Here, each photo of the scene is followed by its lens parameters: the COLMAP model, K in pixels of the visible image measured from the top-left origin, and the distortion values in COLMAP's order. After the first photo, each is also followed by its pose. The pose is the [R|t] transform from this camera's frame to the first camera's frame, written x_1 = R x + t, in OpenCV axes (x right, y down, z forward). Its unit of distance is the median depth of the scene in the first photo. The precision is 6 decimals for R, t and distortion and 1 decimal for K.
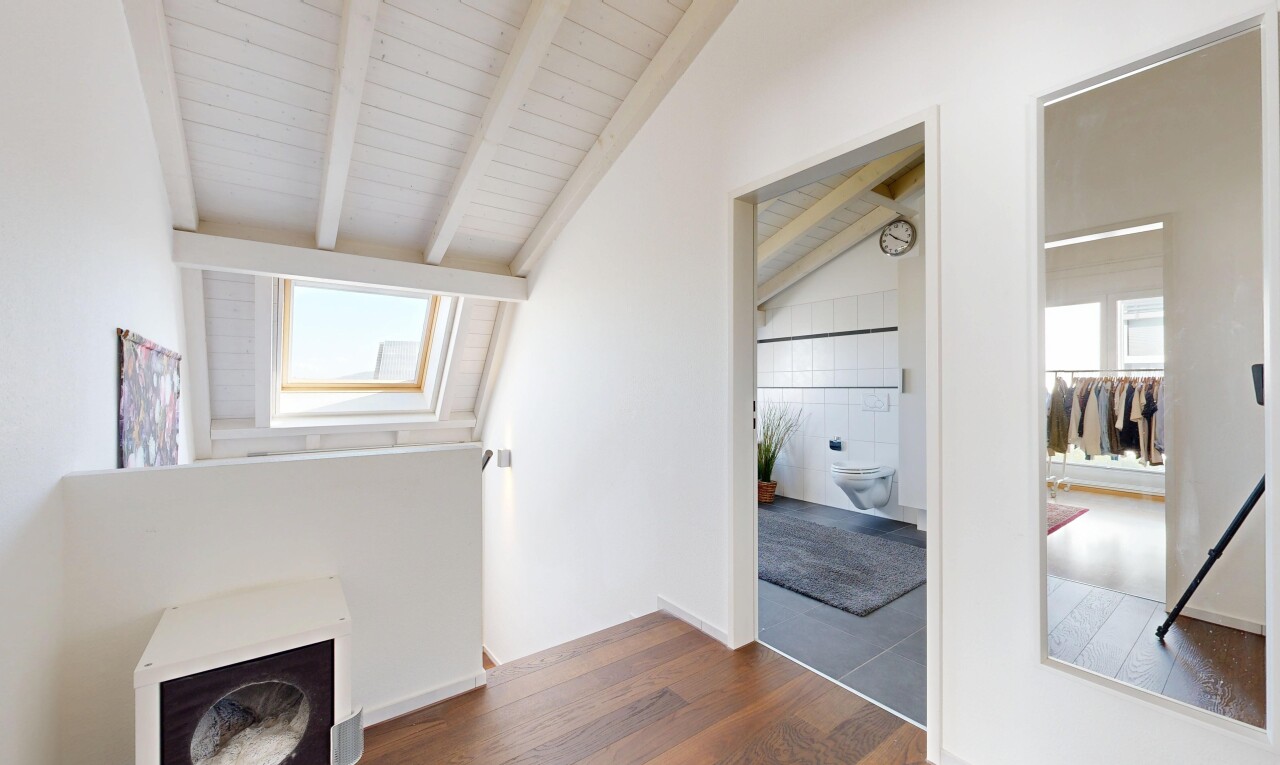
lens RADIAL K [[497.4, 0, 640.0], [0, 497.4, 382.5], [0, 0, 1]] dist [-0.000641, 0.000001]
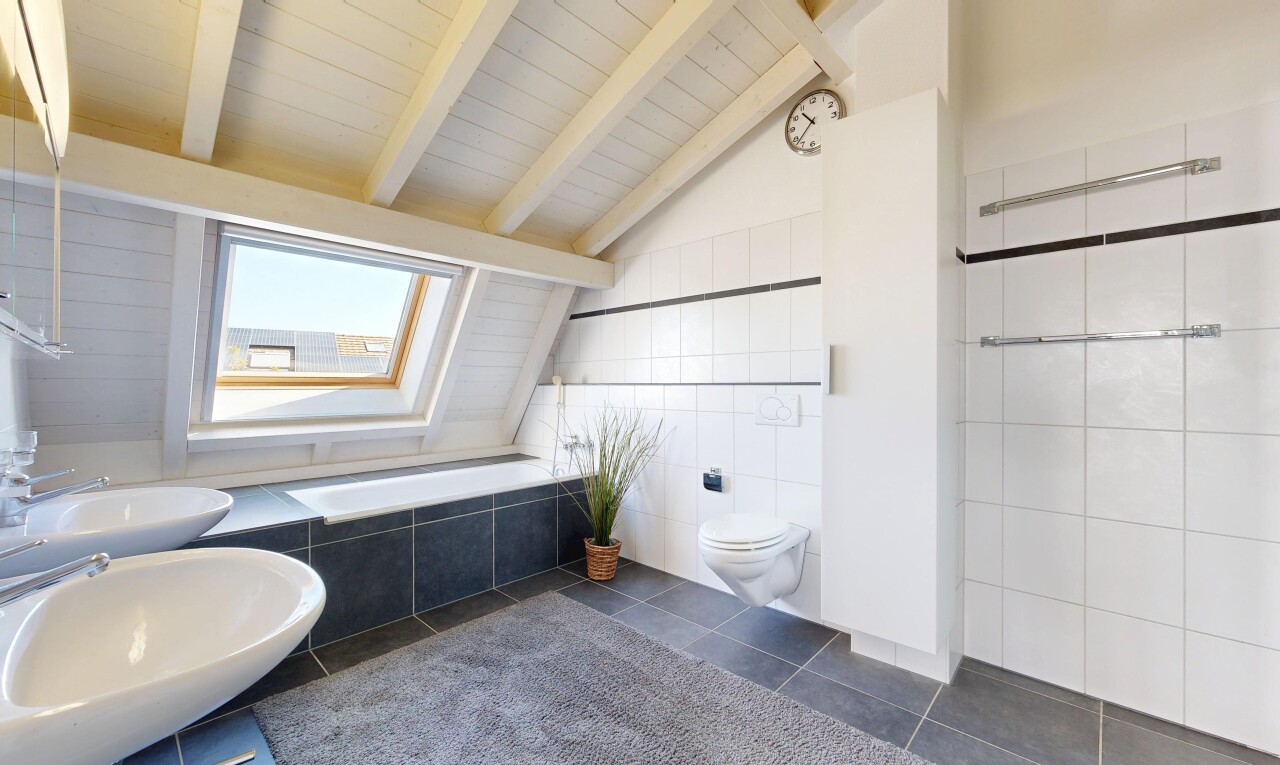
lens RADIAL K [[497.4, 0, 640.0], [0, 497.4, 382.5], [0, 0, 1]] dist [-0.000641, 0.000001]
pose [[0.984444, 0.000283, 0.175697, 0.208338], [-0.001564, 0.999973, 0.007149, 0.004668], [-0.175691, -0.007313, 0.984418, 0.445560]]
